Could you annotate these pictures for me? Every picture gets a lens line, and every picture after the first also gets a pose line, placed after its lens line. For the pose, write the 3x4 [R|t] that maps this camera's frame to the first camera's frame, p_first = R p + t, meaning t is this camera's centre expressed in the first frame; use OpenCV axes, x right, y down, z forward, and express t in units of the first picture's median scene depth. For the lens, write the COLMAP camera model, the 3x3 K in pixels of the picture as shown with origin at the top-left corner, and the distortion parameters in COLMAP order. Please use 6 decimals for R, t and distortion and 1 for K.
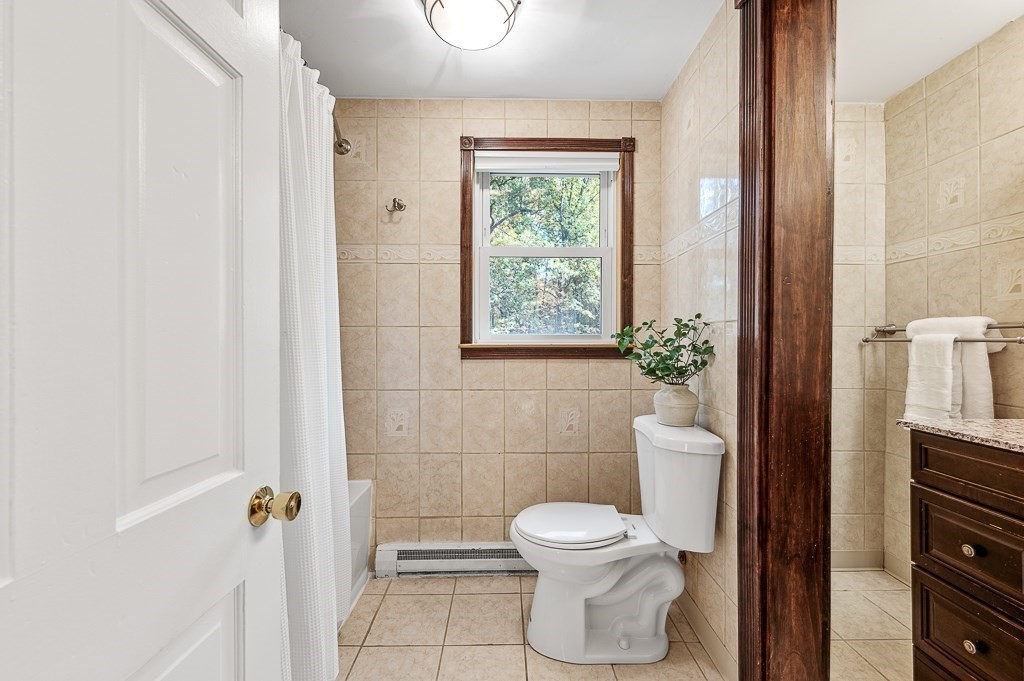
lens RADIAL K [[433.1, 0, 519.3], [0, 433.1, 339.0], [0, 0, 1]] dist [0.002954, -0.000652]
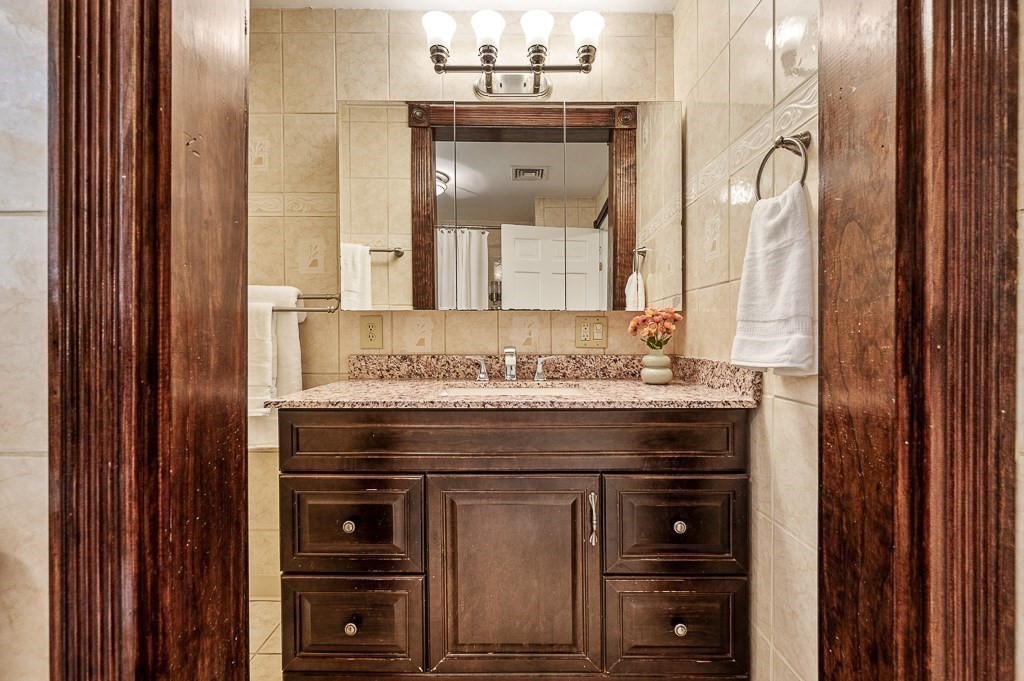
lens RADIAL K [[433.1, 0, 521.9], [0, 433.1, 337.4], [0, 0, 1]] dist [0.002954, -0.000652]
pose [[0.048937, -0.011191, 0.998739, 0.136581], [0.000333, 0.999937, 0.011188, 0.074330], [-0.998802, -0.000215, 0.048938, 0.588367]]
